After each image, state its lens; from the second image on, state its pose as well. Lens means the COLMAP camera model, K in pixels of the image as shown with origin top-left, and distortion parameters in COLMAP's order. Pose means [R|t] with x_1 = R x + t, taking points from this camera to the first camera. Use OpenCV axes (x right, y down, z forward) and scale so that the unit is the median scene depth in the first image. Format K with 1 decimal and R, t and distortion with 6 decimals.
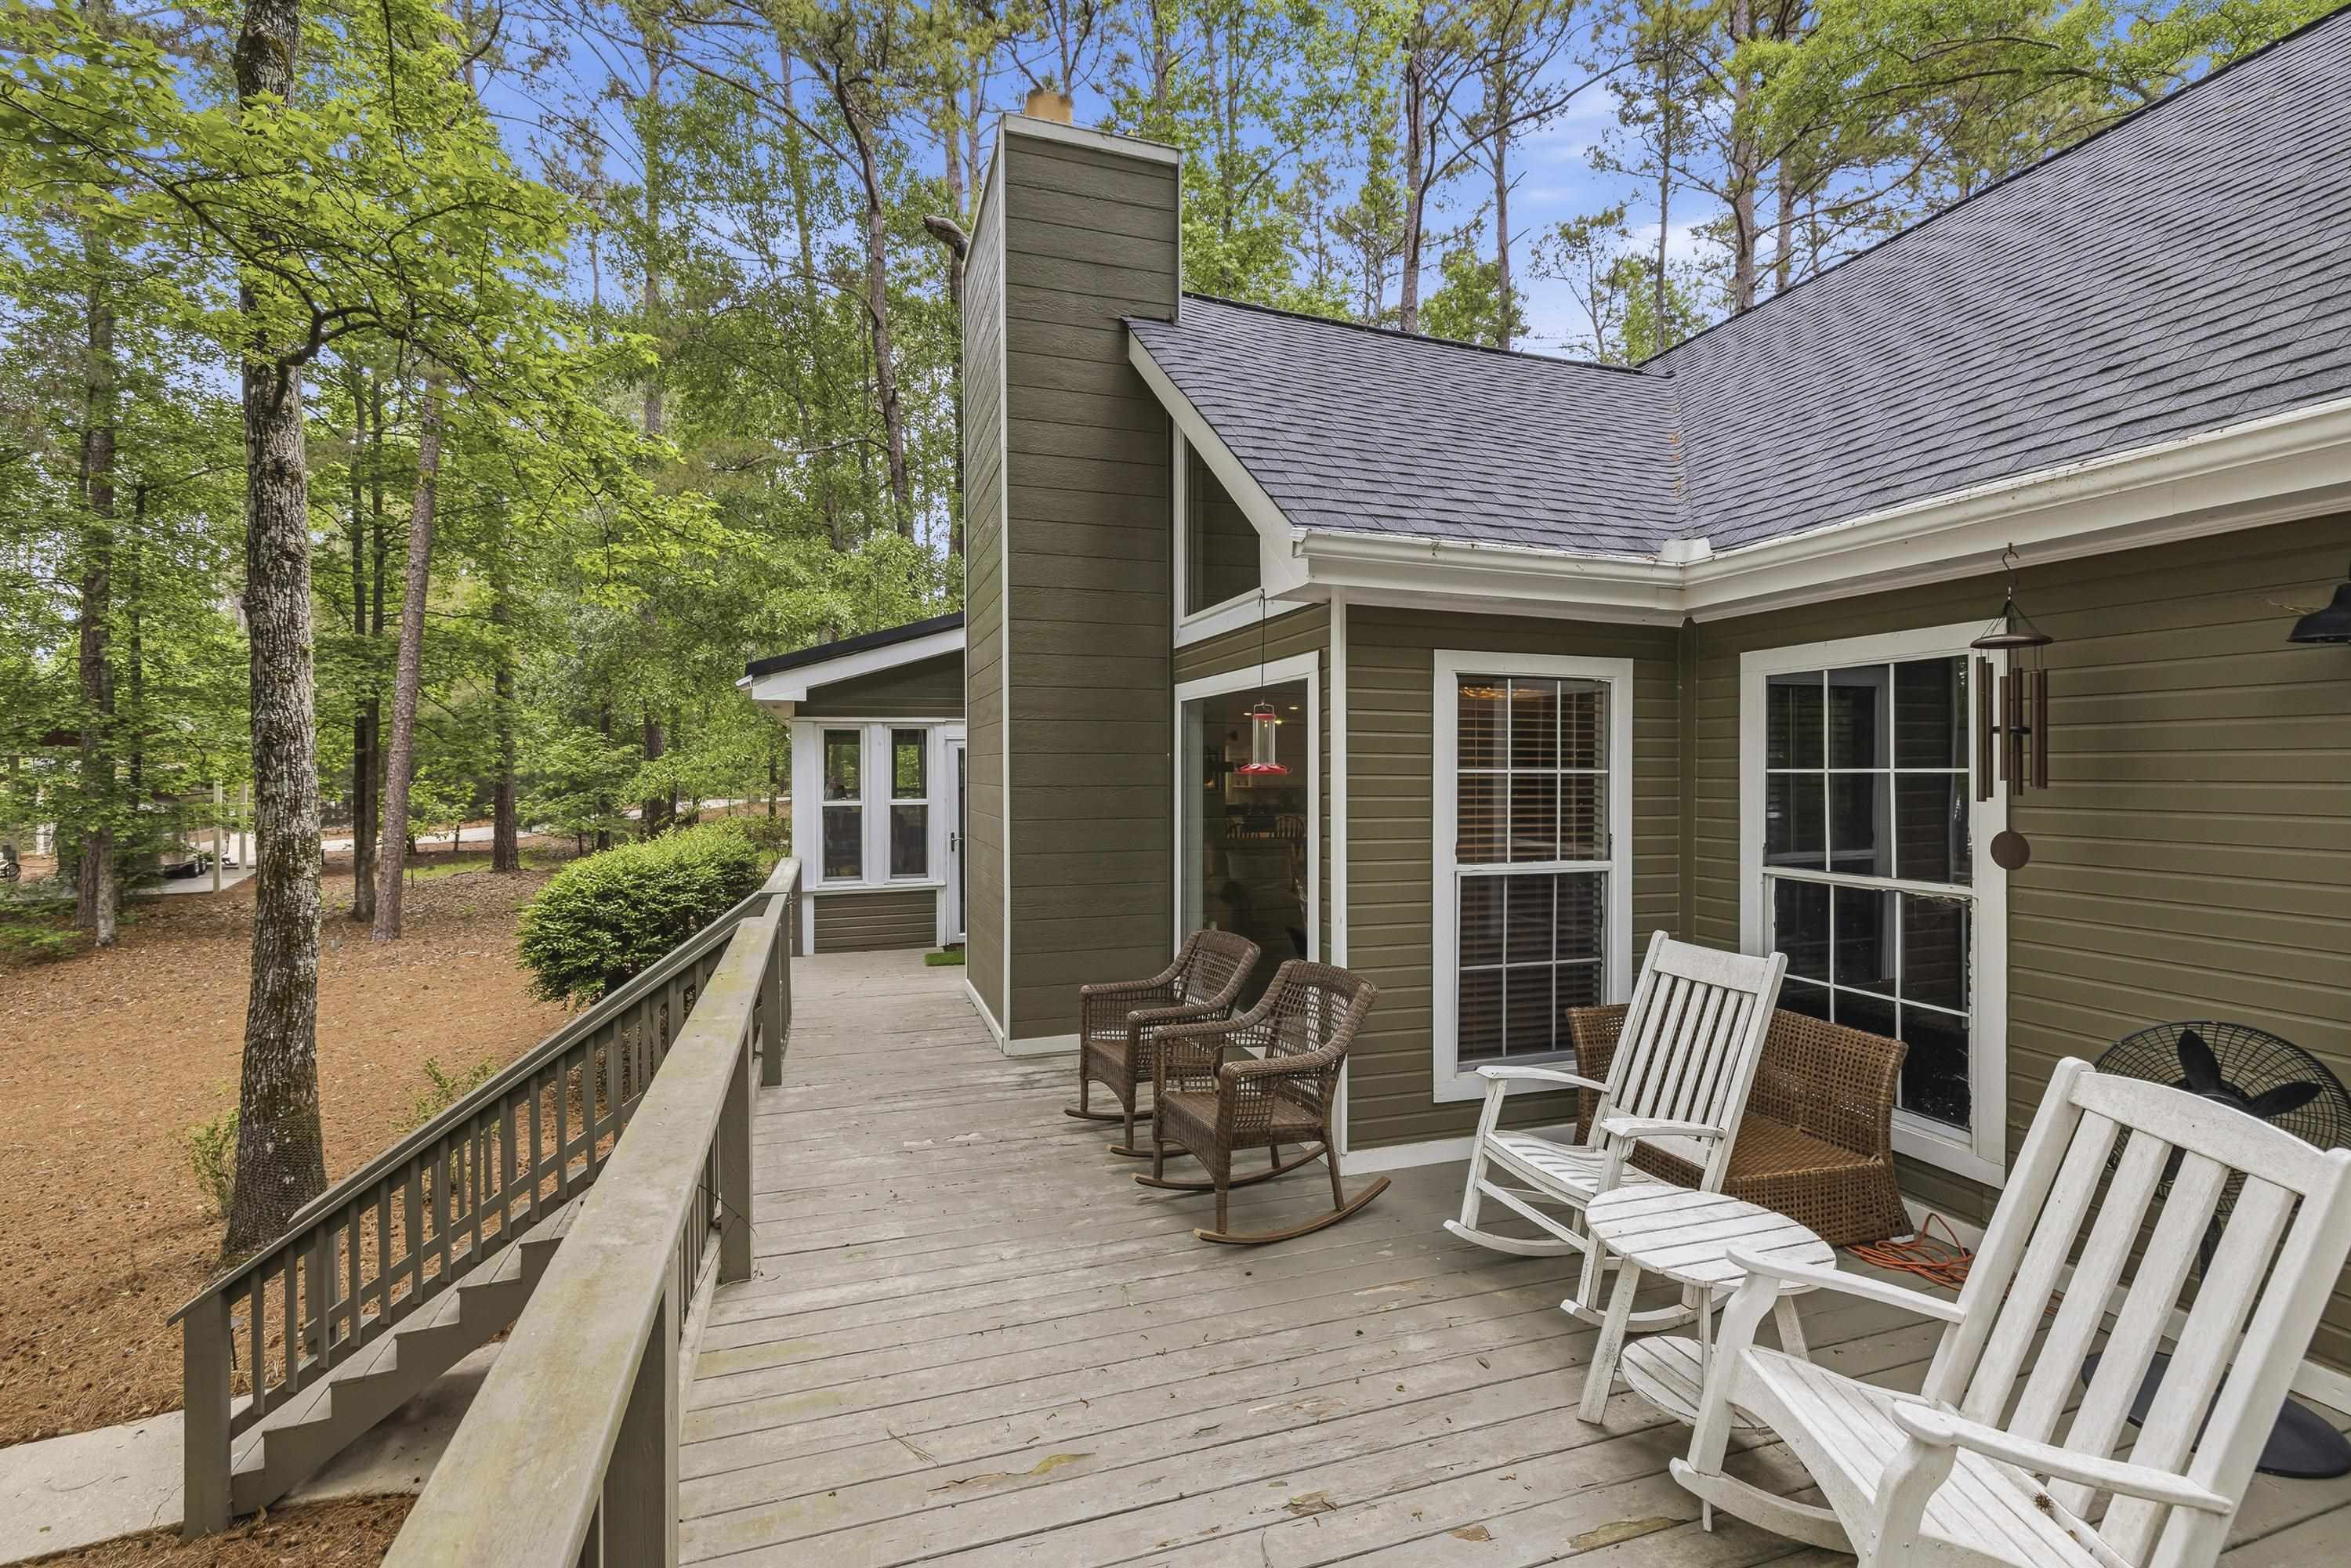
lens RADIAL K [[1005.7, 0, 1159.6], [0, 1005.7, 775.1], [0, 0, 1]] dist [-0.000291, -0.001119]
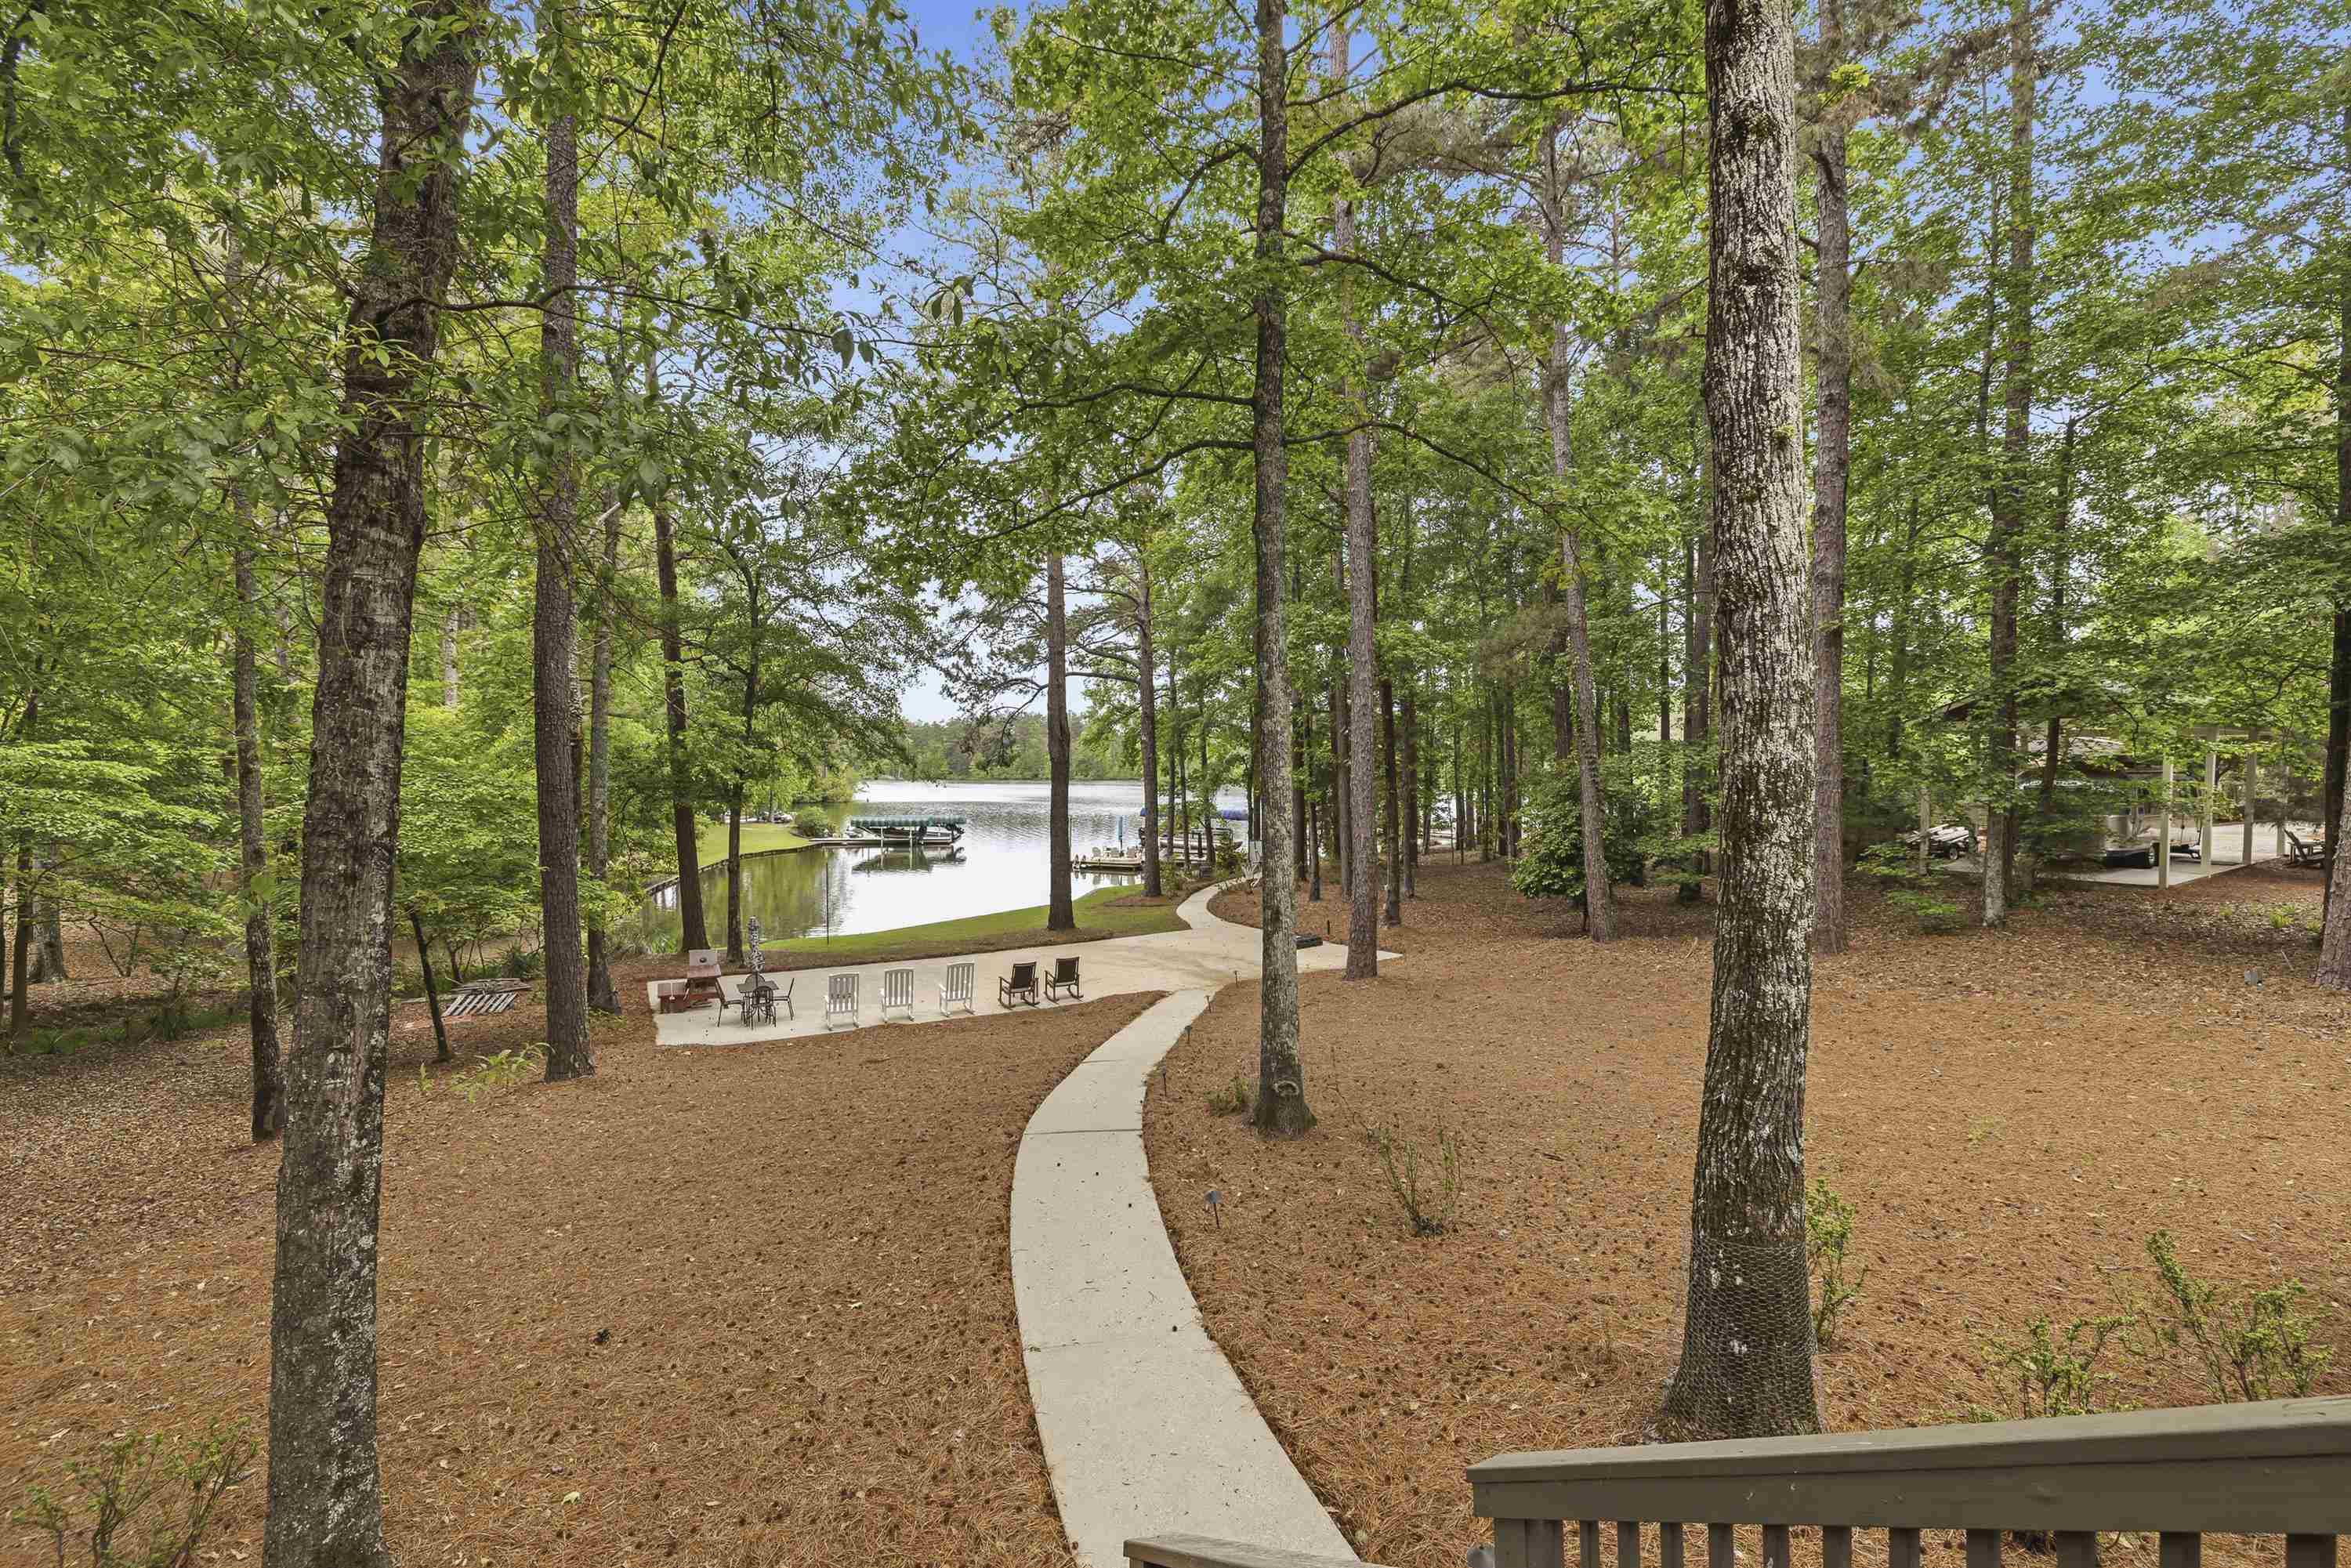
lens RADIAL K [[1005.7, 0, 1143.4], [0, 1005.7, 790.9], [0, 0, 1]] dist [-0.000291, -0.001119]
pose [[-0.036184, 0.030541, -0.998878, -0.268236], [-0.007224, 0.999499, 0.030822, 0.058182], [0.999319, 0.008331, -0.035945, 0.661702]]
